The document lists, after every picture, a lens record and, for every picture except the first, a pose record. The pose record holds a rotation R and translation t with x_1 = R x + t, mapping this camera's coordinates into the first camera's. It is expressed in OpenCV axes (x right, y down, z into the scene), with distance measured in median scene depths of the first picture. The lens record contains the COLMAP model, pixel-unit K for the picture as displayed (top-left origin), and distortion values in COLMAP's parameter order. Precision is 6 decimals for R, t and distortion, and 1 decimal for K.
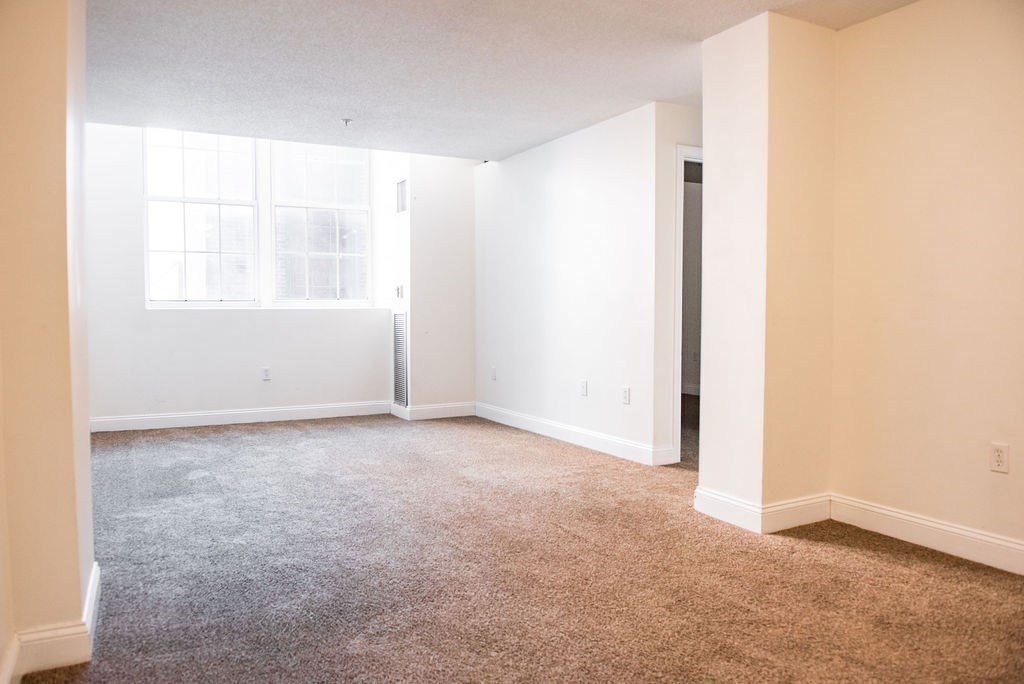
lens RADIAL K [[727.5, 0, 497.9], [0, 727.5, 348.2], [0, 0, 1]] dist [-0.046894, -0.007624]
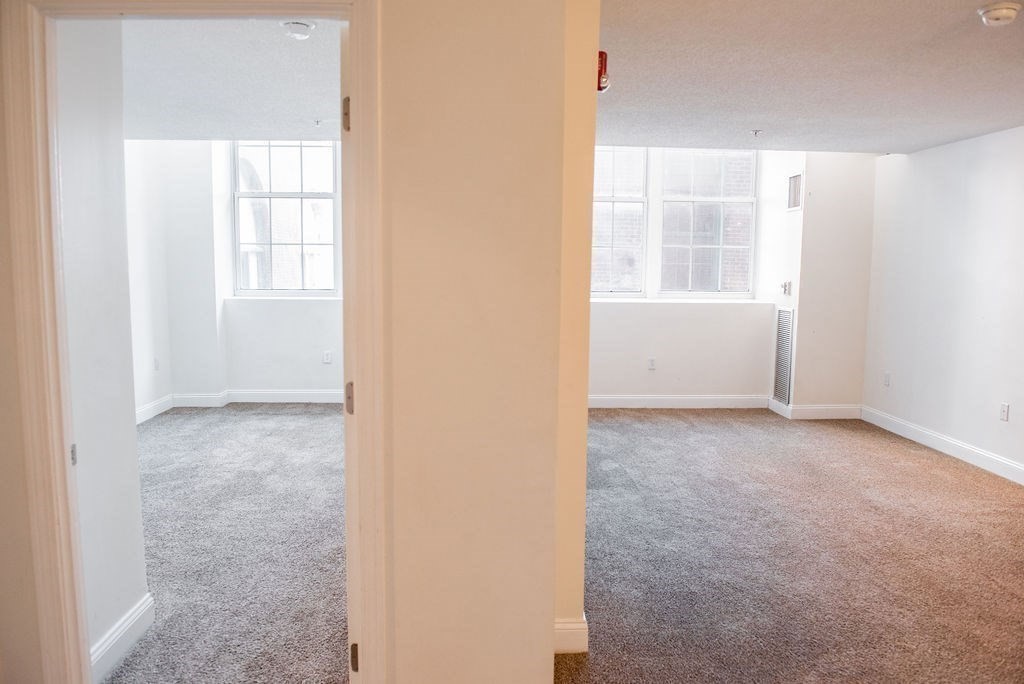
lens RADIAL K [[727.5, 0, 518.3], [0, 727.5, 346.0], [0, 0, 1]] dist [-0.046894, -0.007624]
pose [[0.907878, 0.057410, -0.415285, -0.099280], [-0.035190, 0.997519, 0.060969, -0.086035], [0.417755, -0.040739, 0.907646, -0.091423]]
